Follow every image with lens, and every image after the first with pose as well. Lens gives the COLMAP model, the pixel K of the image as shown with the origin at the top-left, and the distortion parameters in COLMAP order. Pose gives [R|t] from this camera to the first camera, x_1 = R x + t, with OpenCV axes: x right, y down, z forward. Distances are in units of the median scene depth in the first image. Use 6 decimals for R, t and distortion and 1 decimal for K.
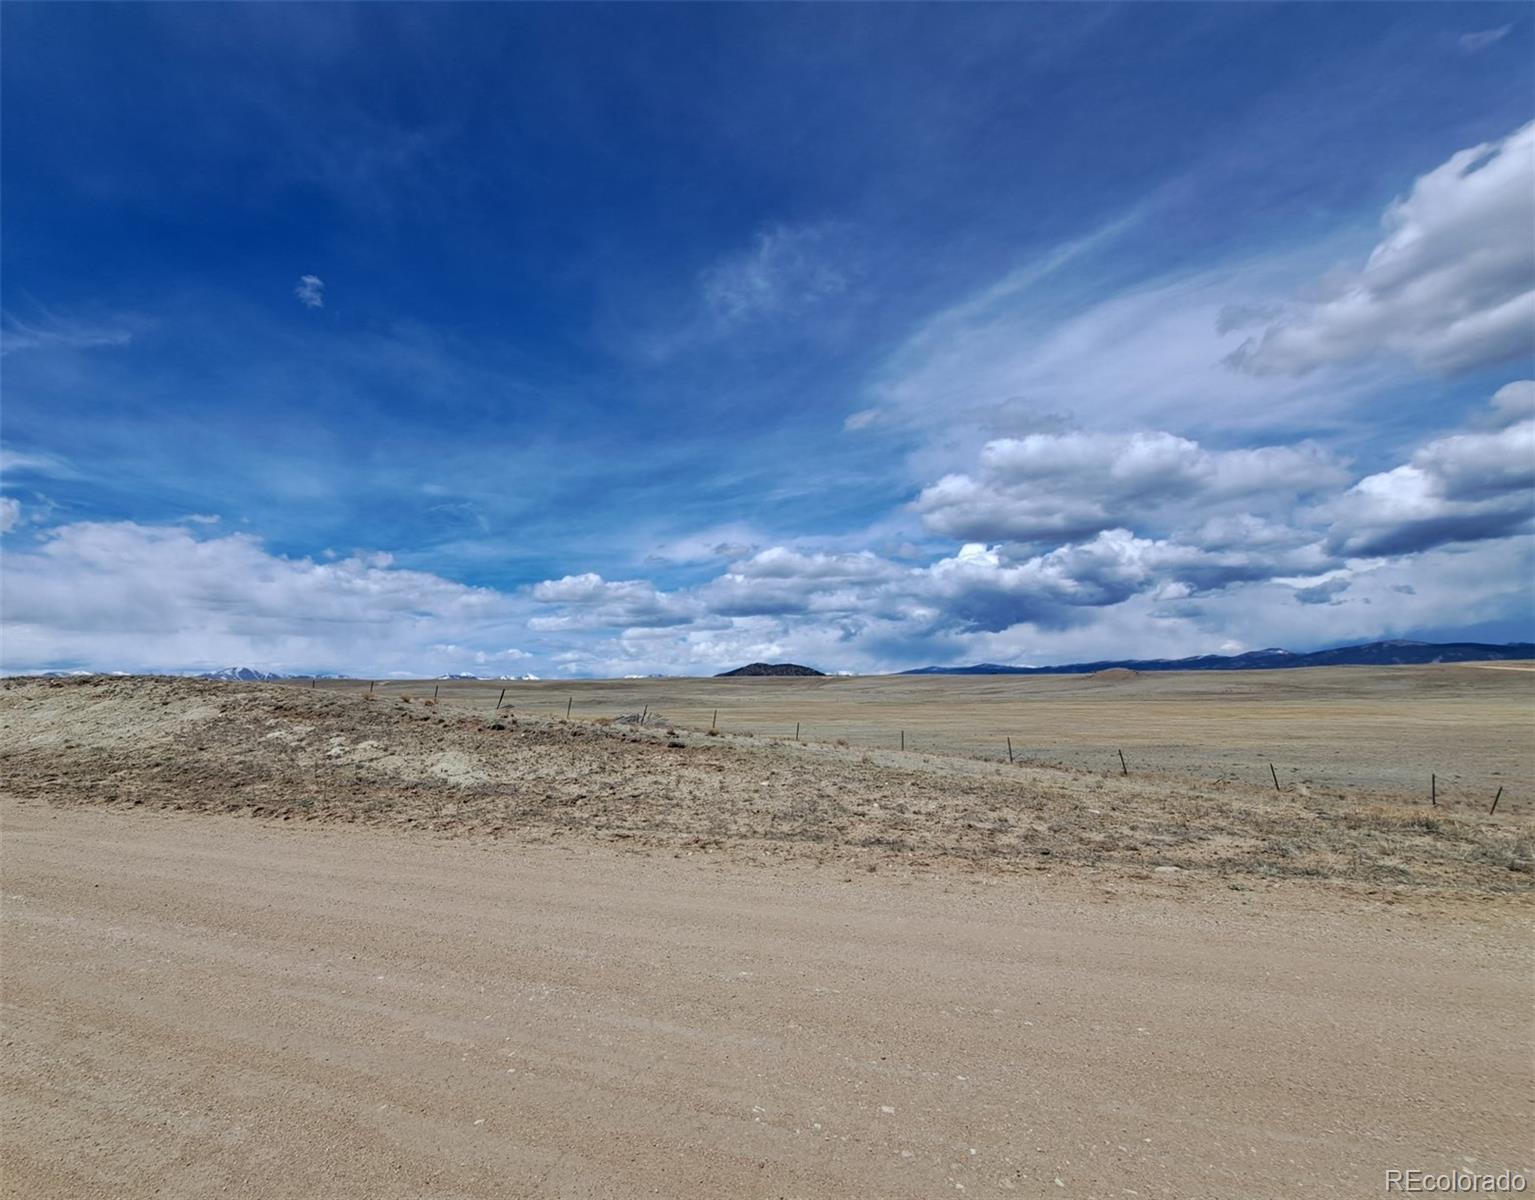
lens RADIAL K [[1143.7, 0, 767.5], [0, 1143.7, 600.0], [0, 0, 1]] dist [-0.004135, -0.004014]
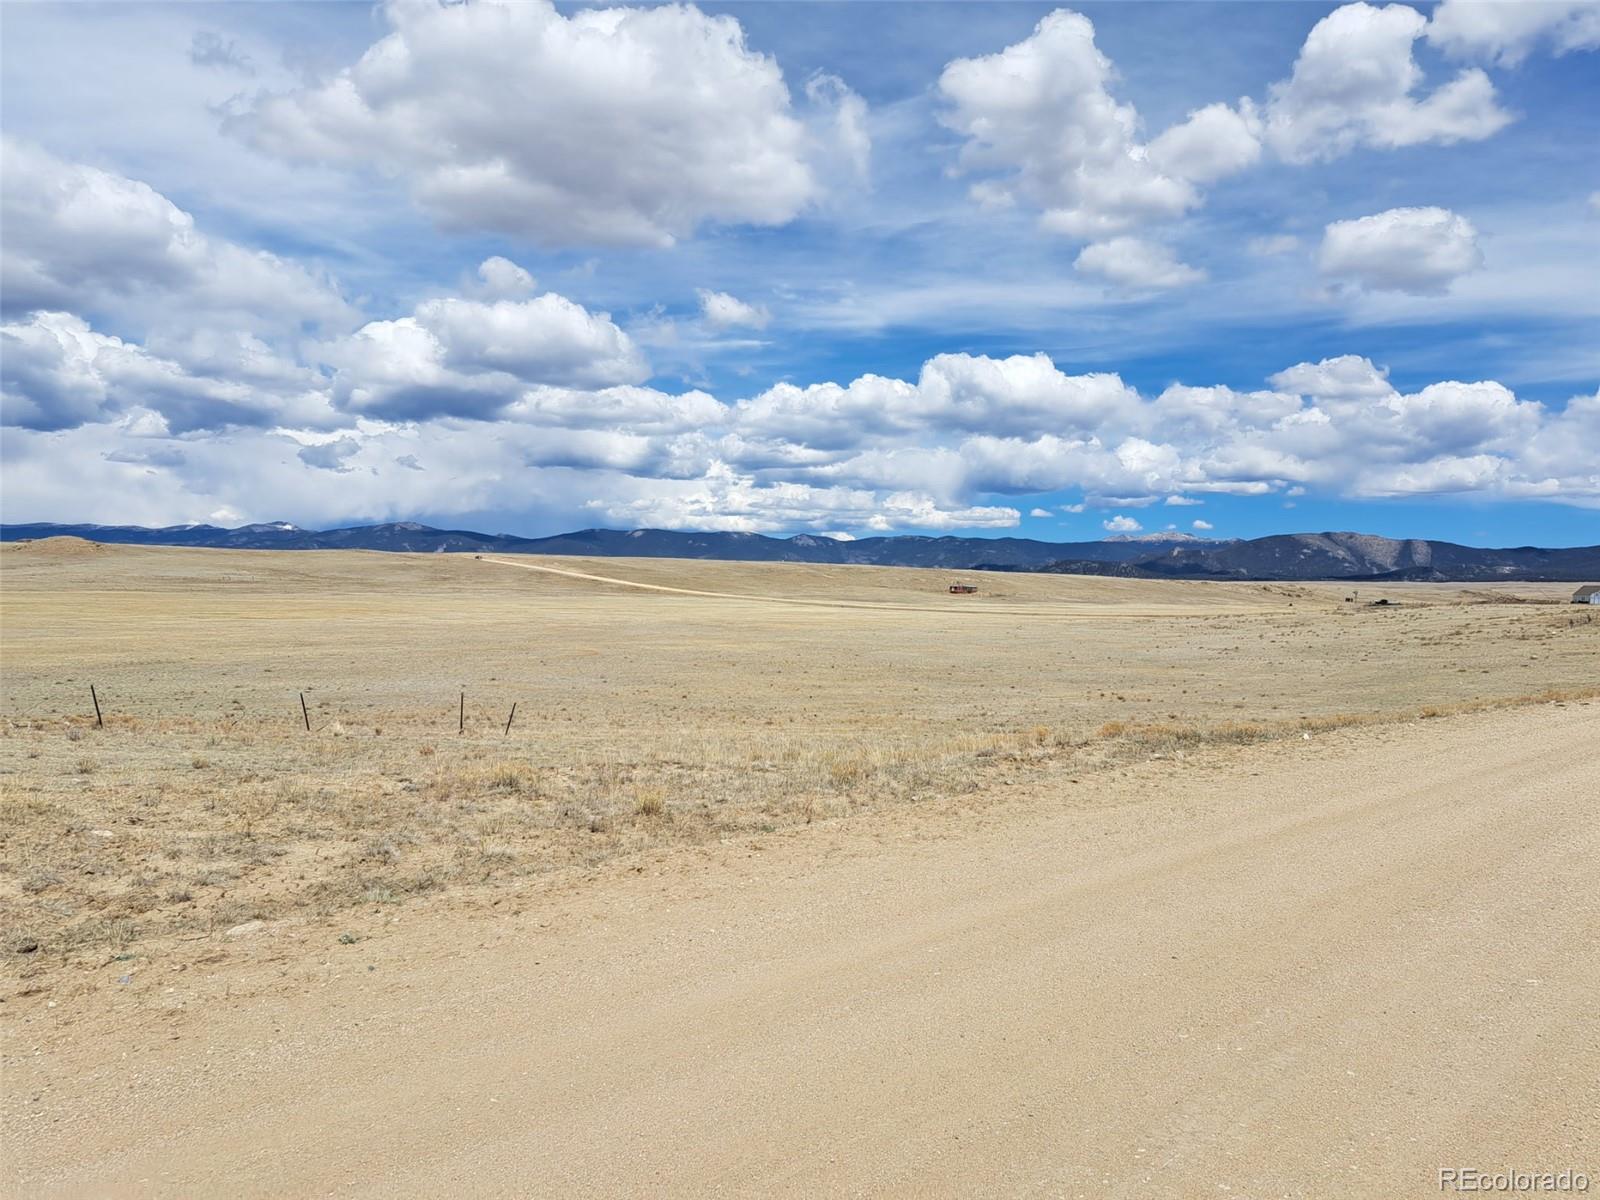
lens RADIAL K [[1079.5, 0, 800.3], [0, 1079.5, 574.1], [0, 0, 1]] dist [0.054772, -0.043865]
pose [[0.502600, 0.044936, 0.863350, -0.020661], [-0.191719, 0.979576, 0.060624, -0.036932], [-0.842993, -0.195990, 0.500950, 0.324993]]
